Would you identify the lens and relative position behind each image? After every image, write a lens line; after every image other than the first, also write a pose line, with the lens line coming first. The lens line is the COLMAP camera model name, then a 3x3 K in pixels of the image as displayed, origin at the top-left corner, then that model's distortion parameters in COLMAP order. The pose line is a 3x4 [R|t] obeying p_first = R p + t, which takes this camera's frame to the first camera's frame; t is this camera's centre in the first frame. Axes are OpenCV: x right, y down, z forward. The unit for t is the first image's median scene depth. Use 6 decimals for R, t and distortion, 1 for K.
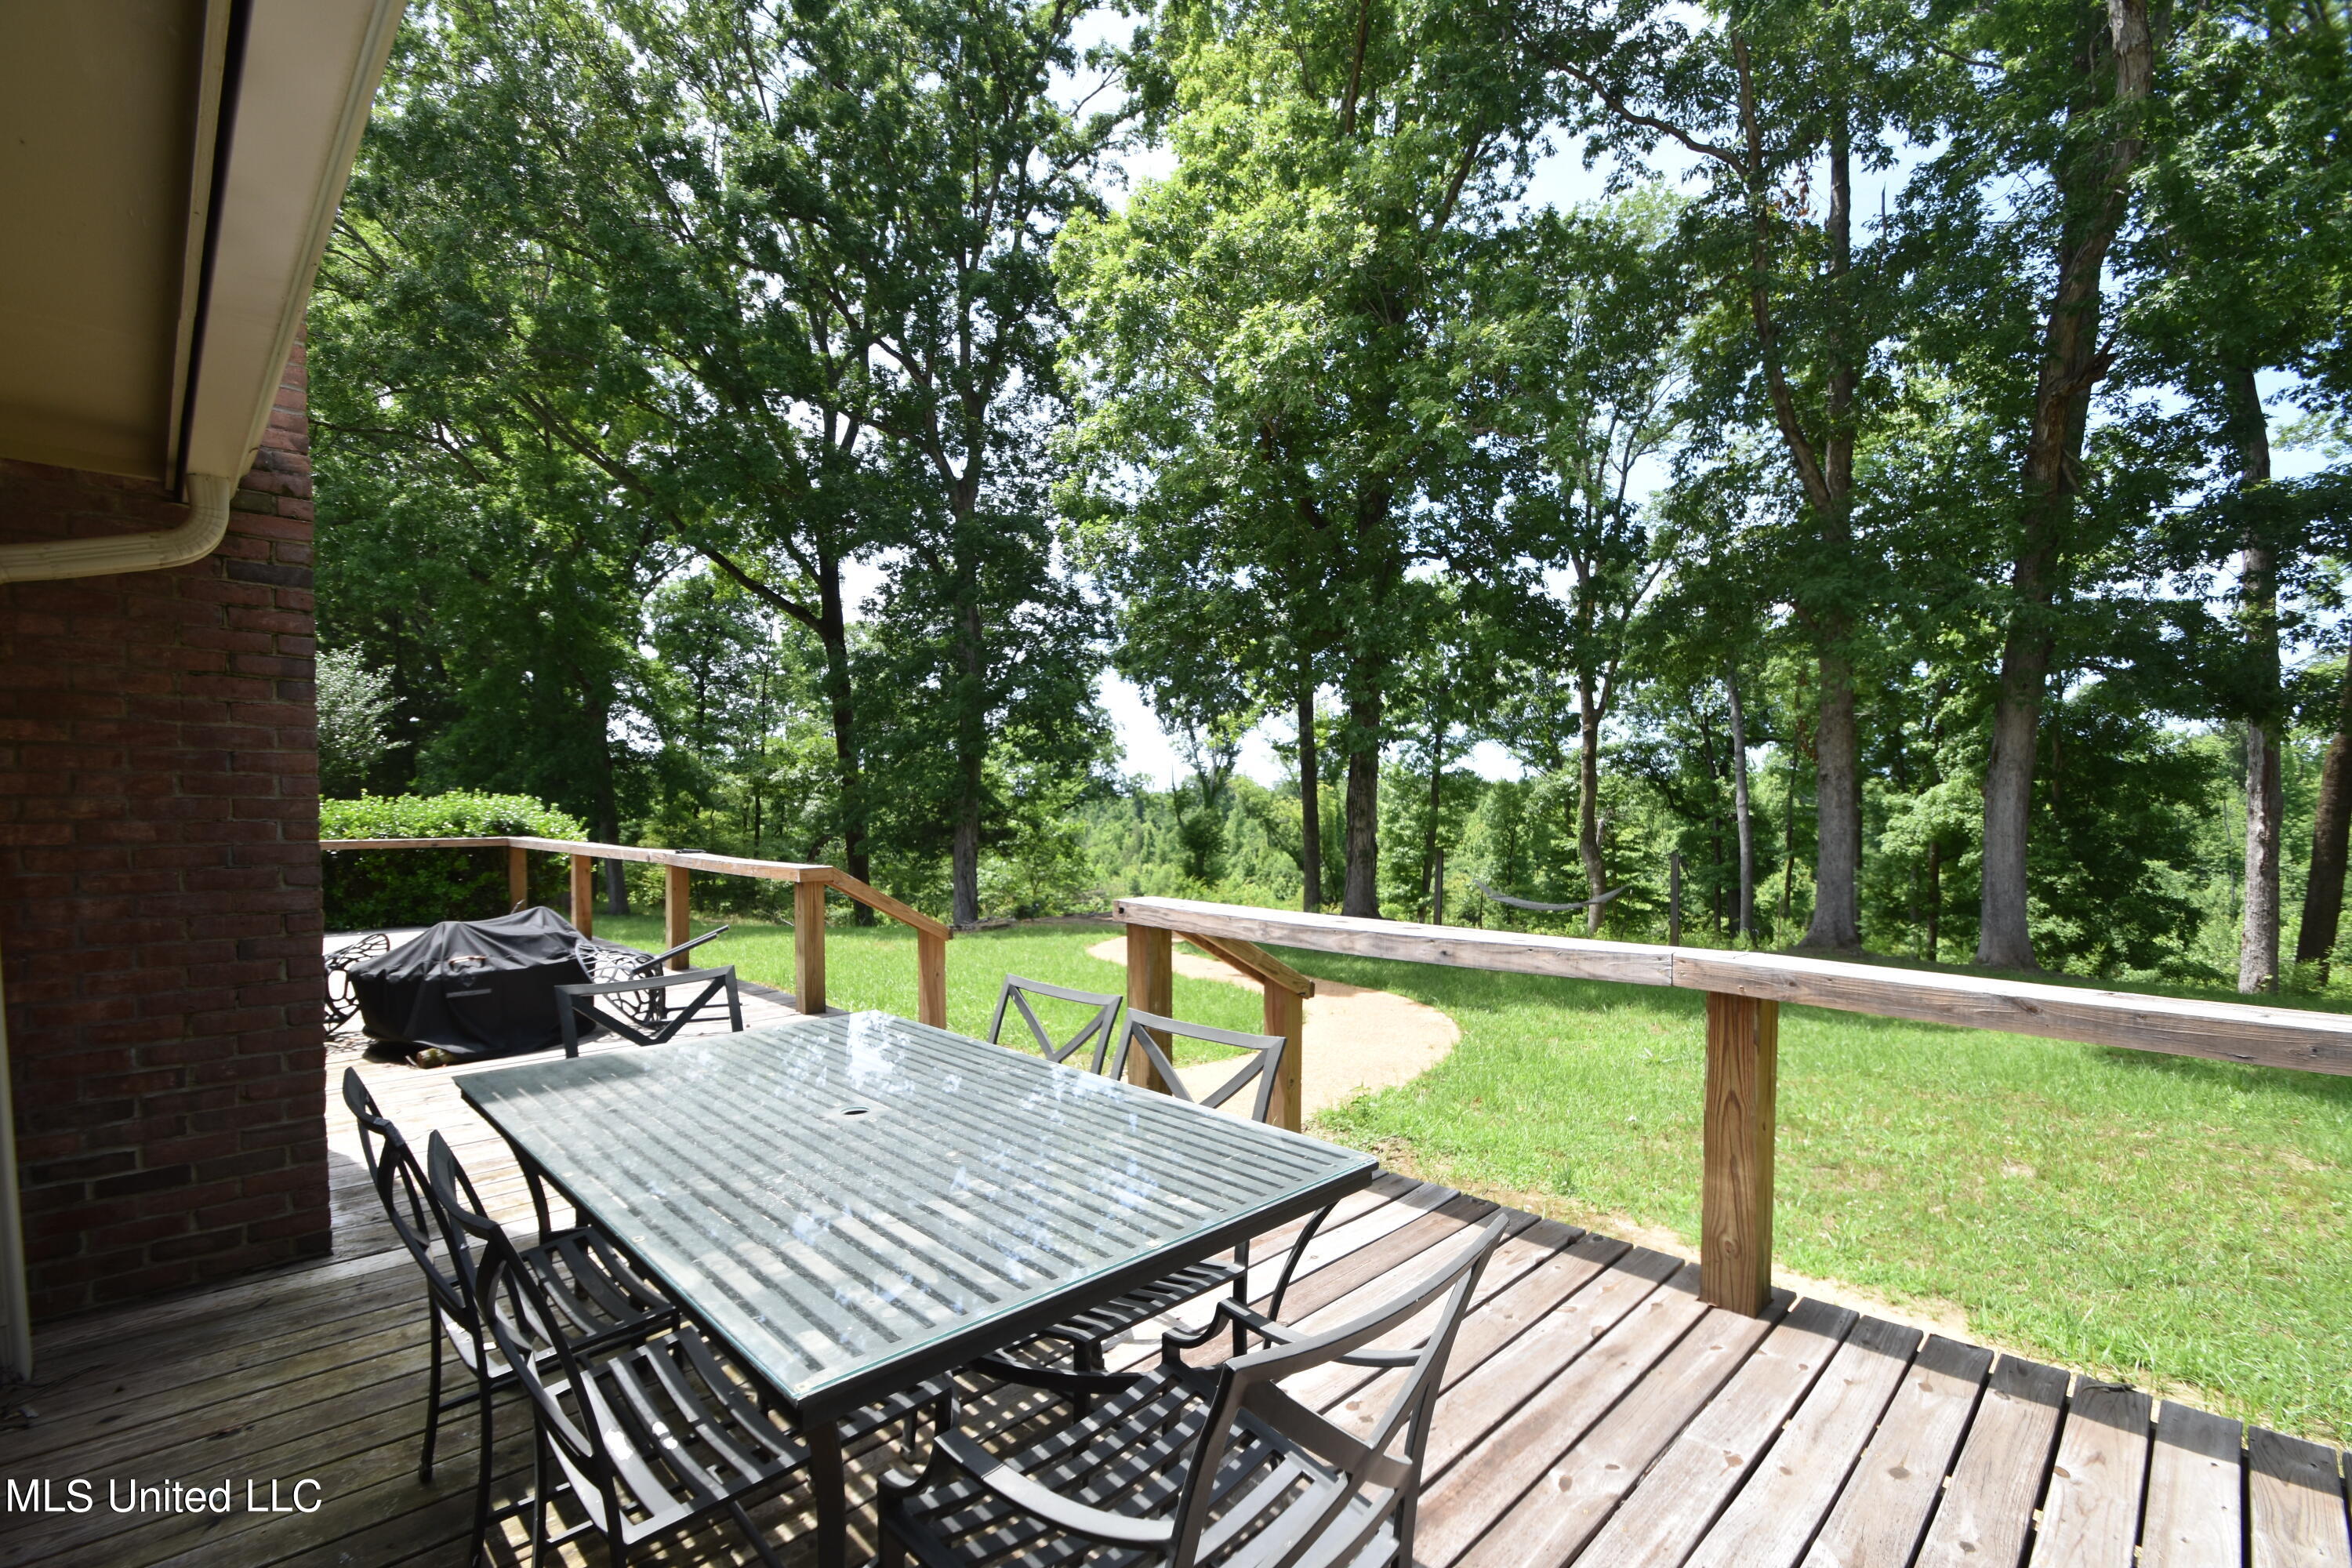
lens RADIAL K [[1035.9, 0, 1182.9], [0, 1035.9, 834.4], [0, 0, 1]] dist [0.015848, -0.015854]
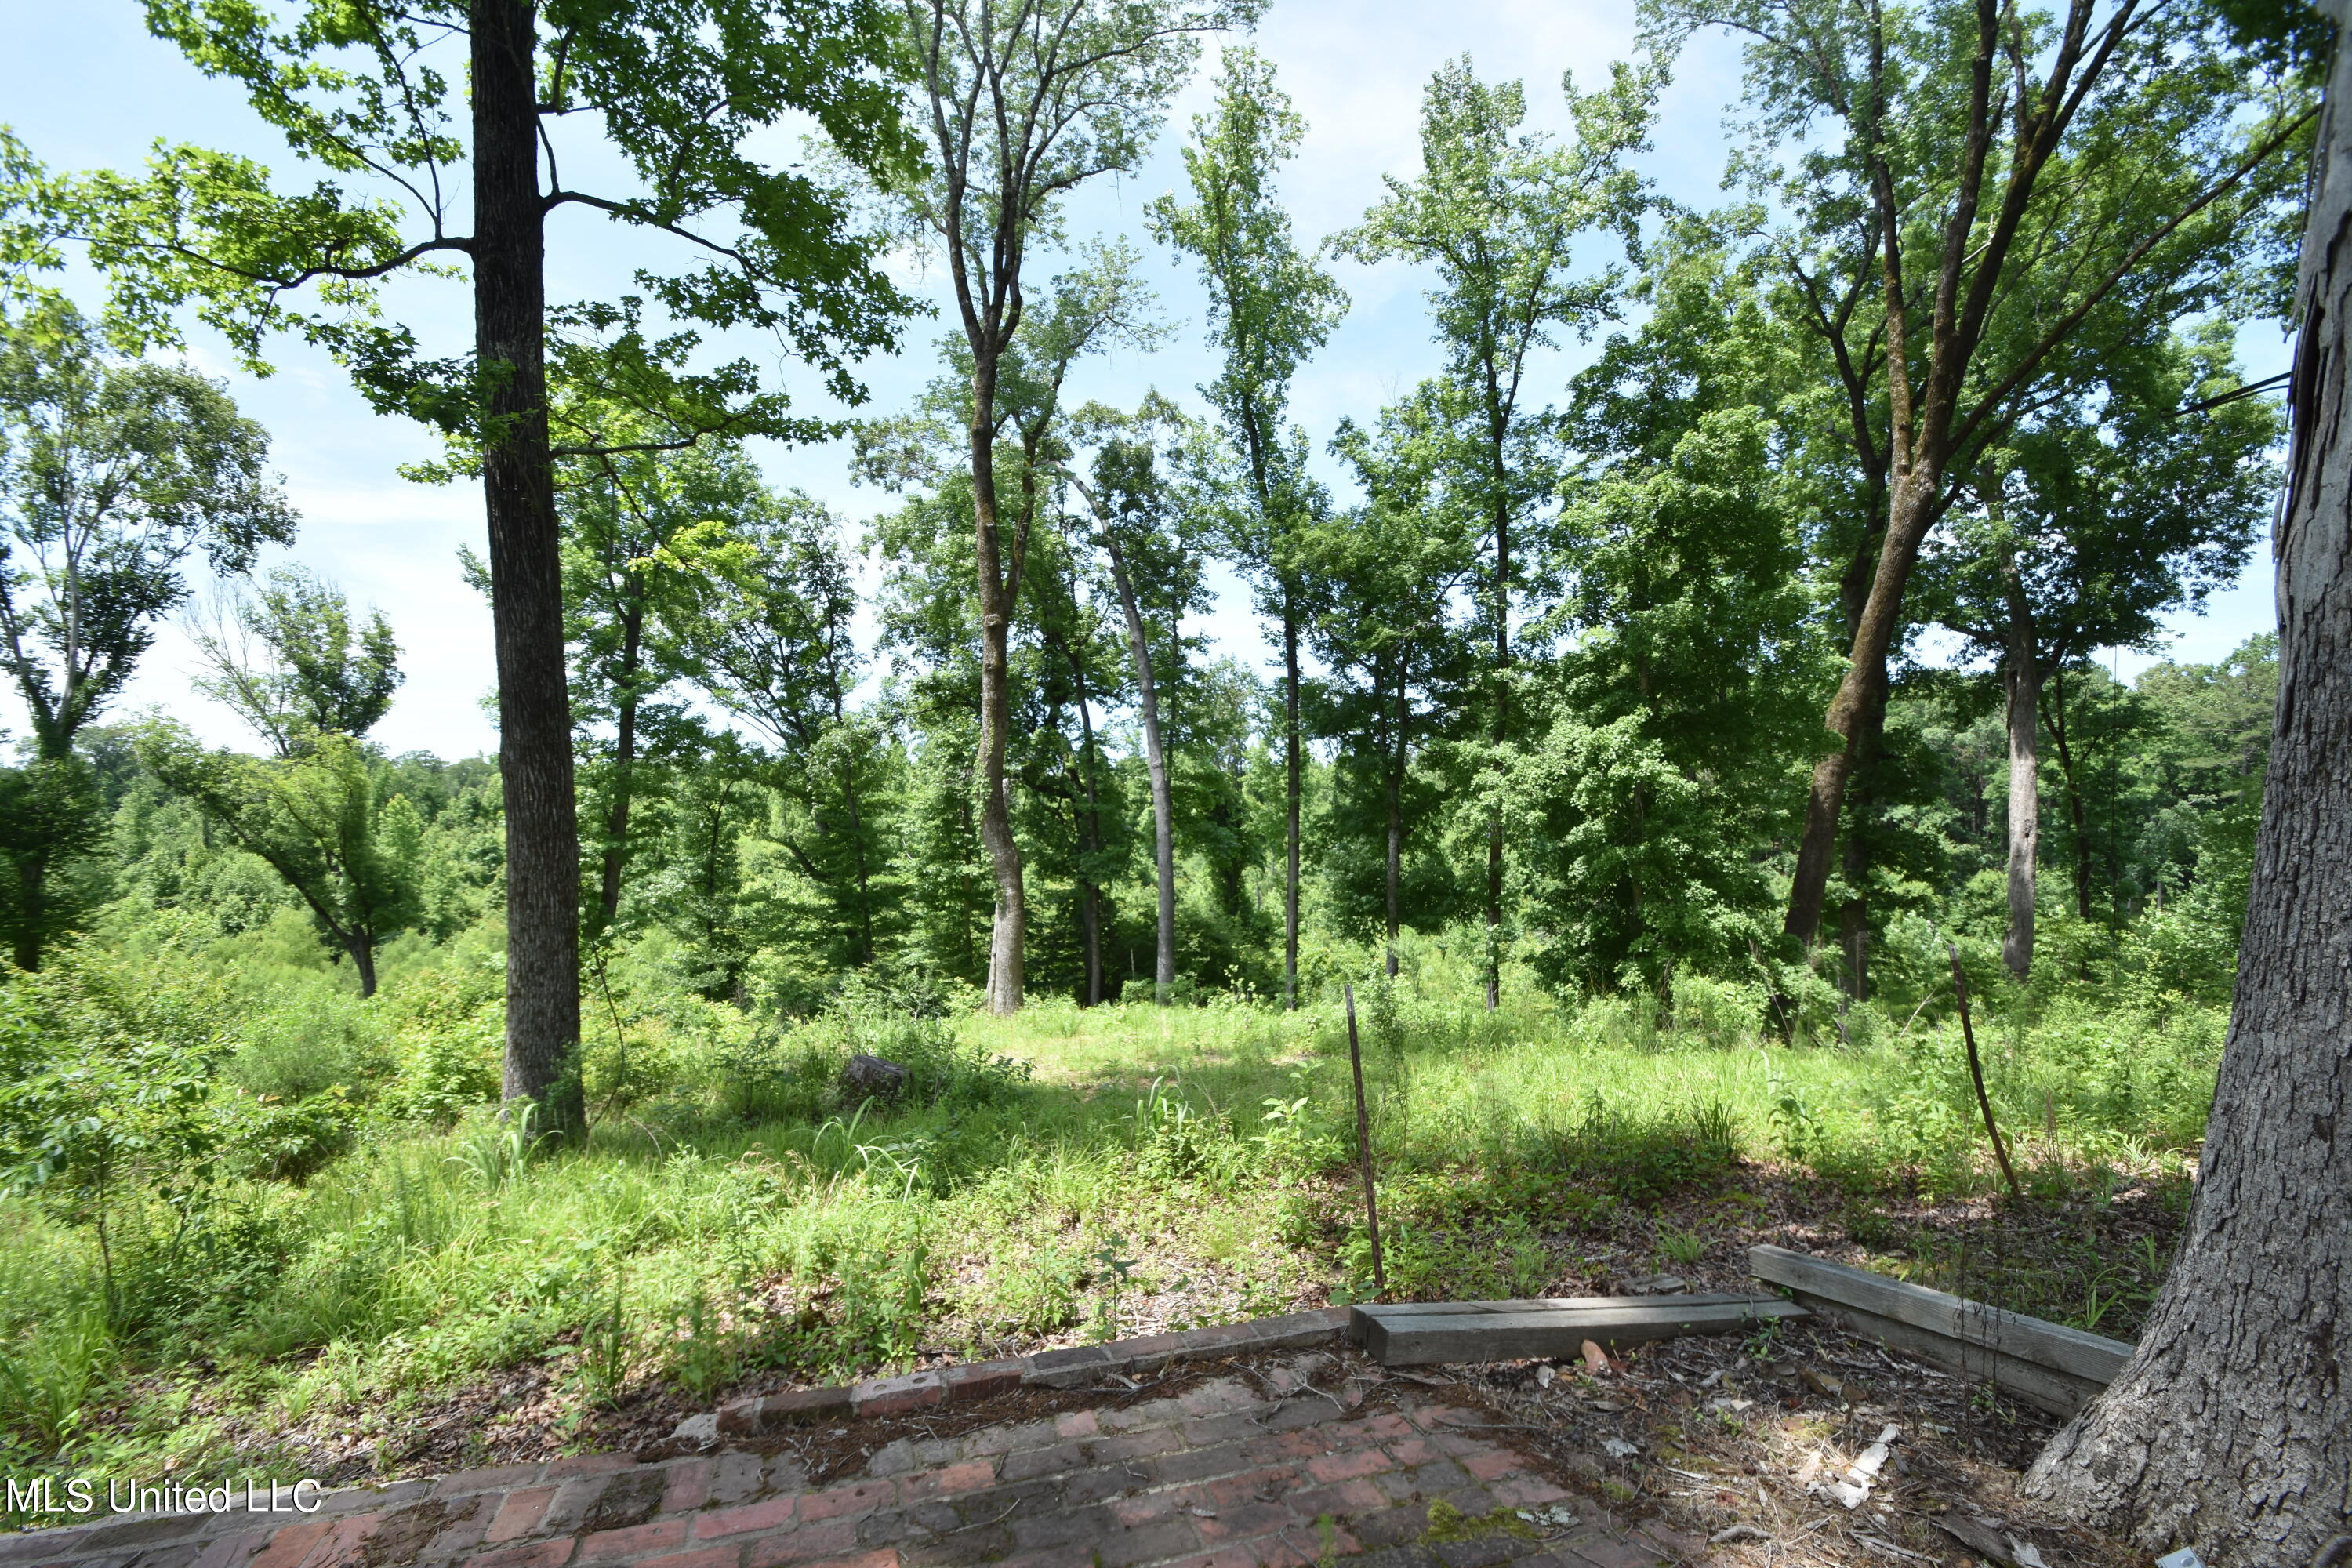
lens RADIAL K [[1027.2, 0, 1176.5], [0, 1027.2, 832.2], [0, 0, 1]] dist [0.025781, -0.022485]
pose [[0.666255, -0.011975, 0.745628, 0.023390], [0.009462, 0.999926, 0.007604, 0.010897], [-0.745664, 0.001988, 0.666319, 0.450795]]
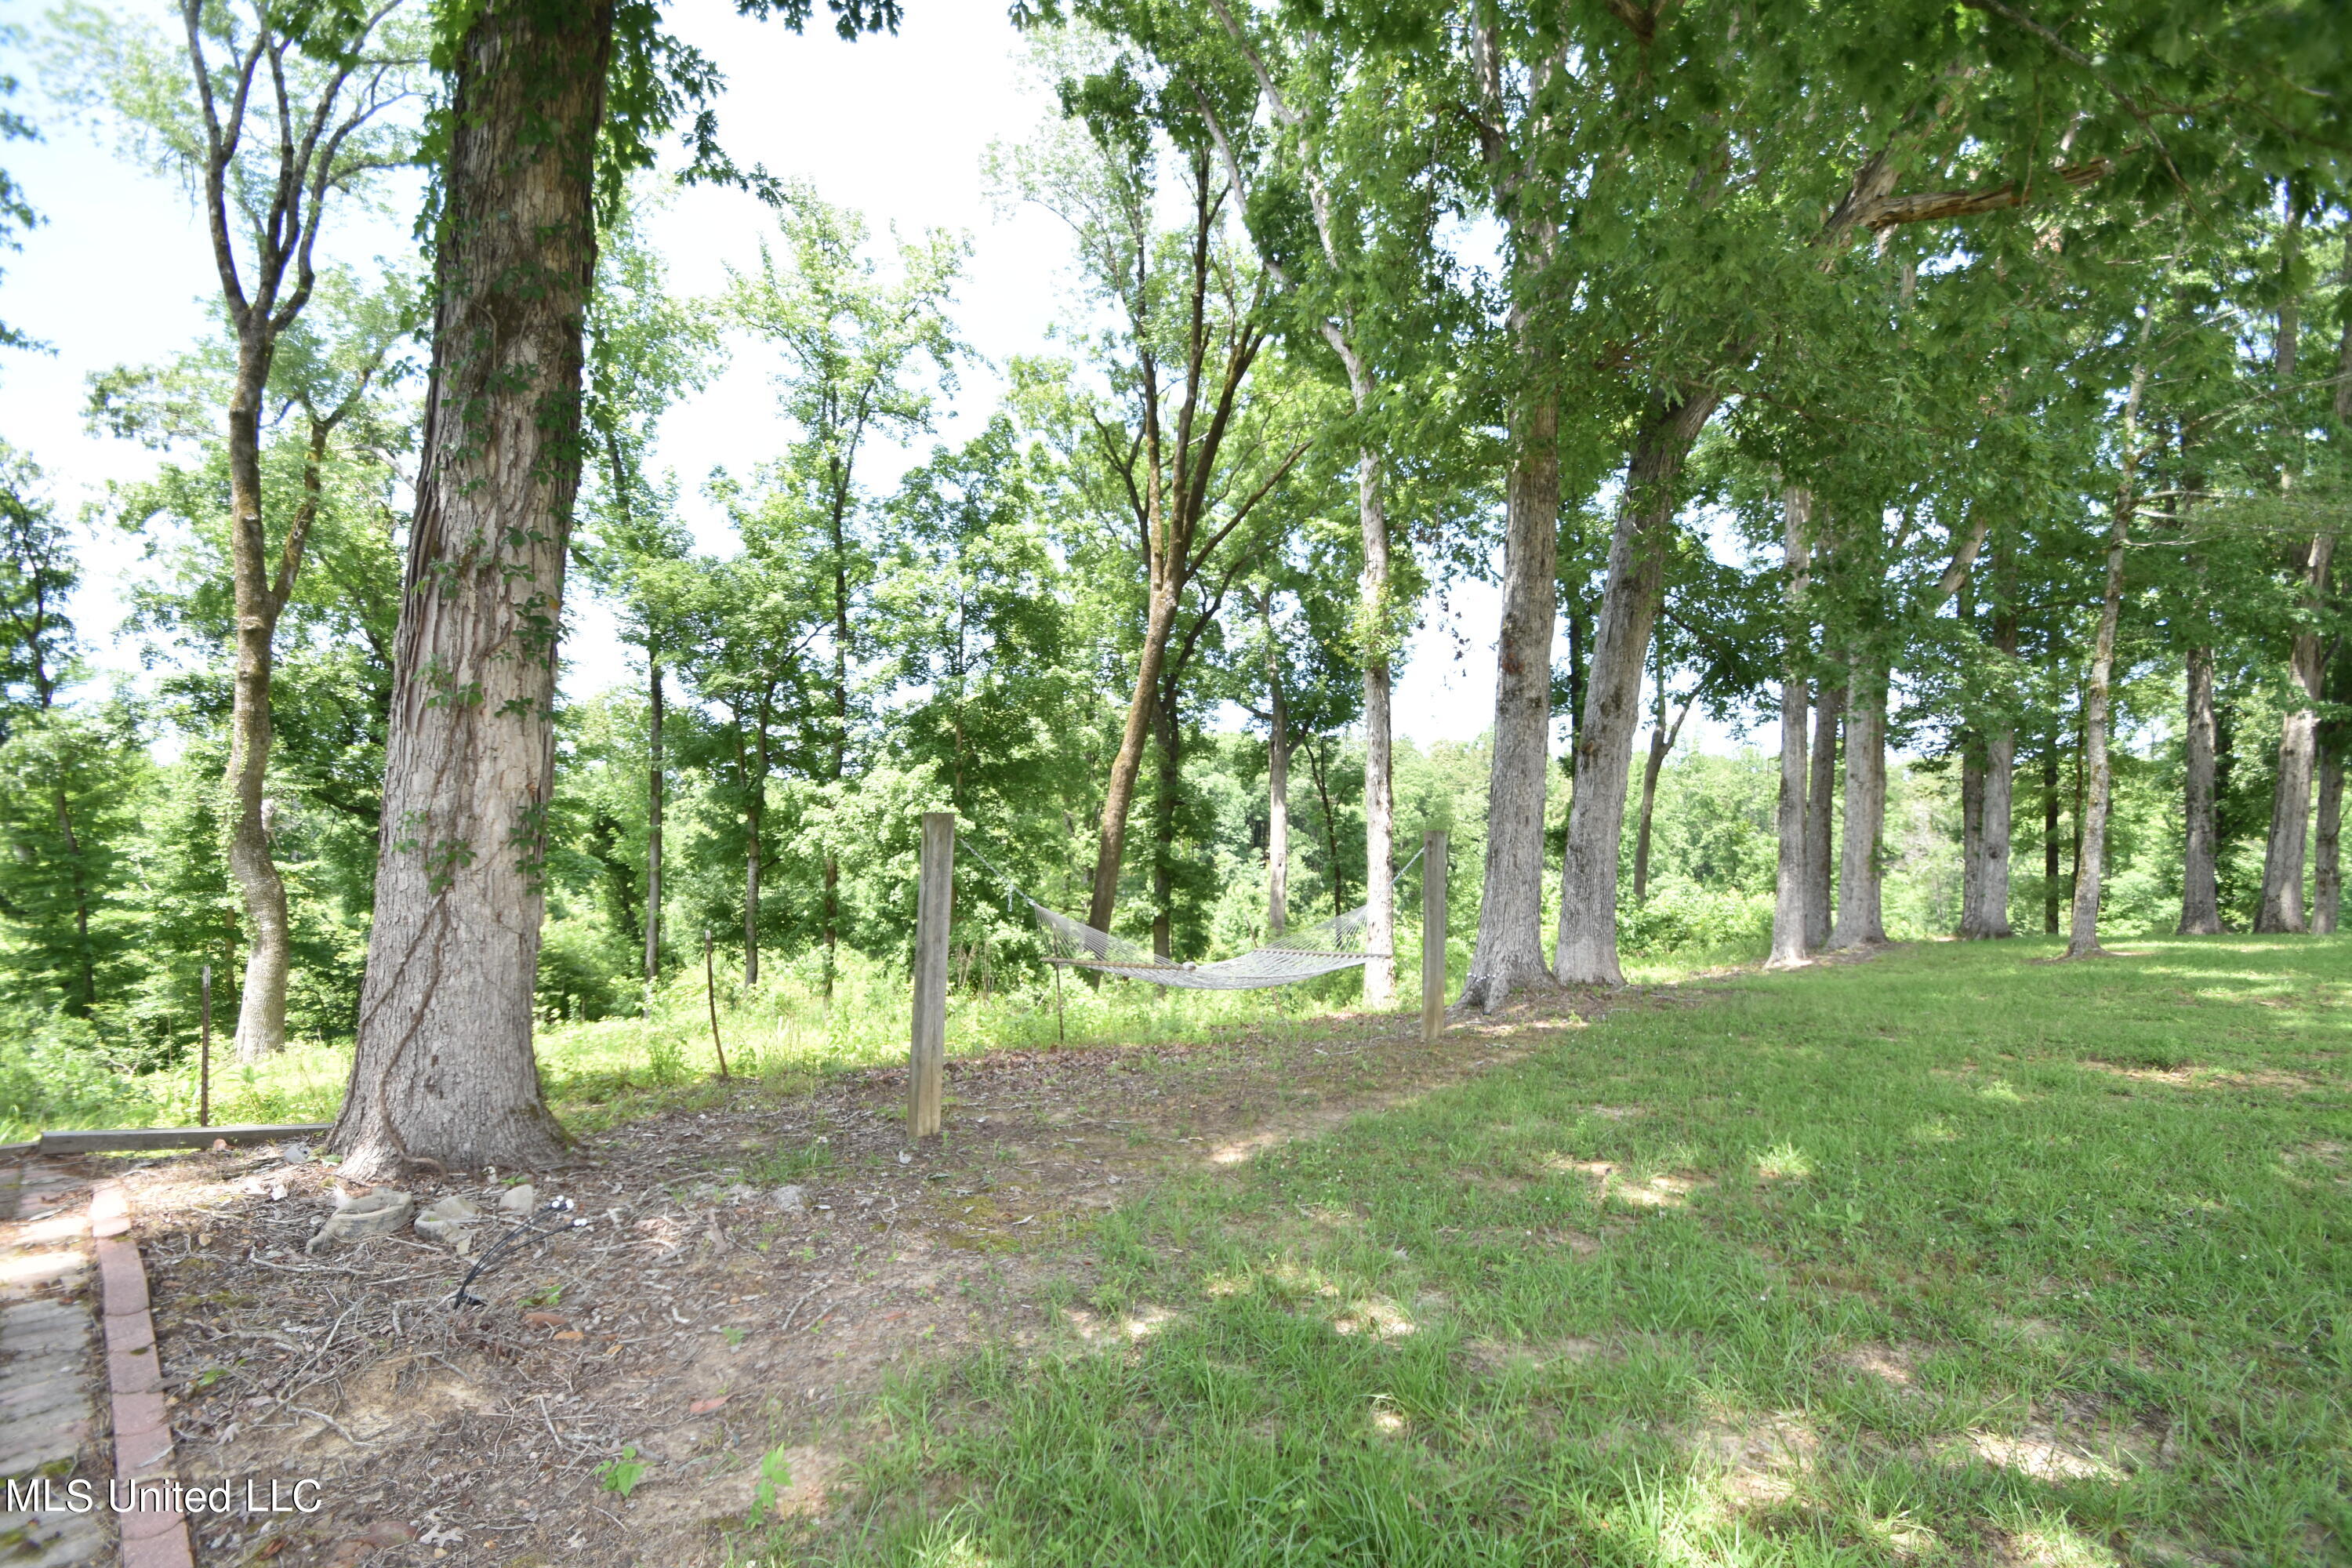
lens RADIAL K [[1032.9, 0, 1179.2], [0, 1032.9, 834.5], [0, 0, 1]] dist [0.016313, -0.016957]
pose [[0.244342, 0.015310, 0.969568, 0.001732], [0.000313, 0.999874, -0.015868, 0.010488], [-0.969689, 0.004181, 0.244306, 0.352981]]
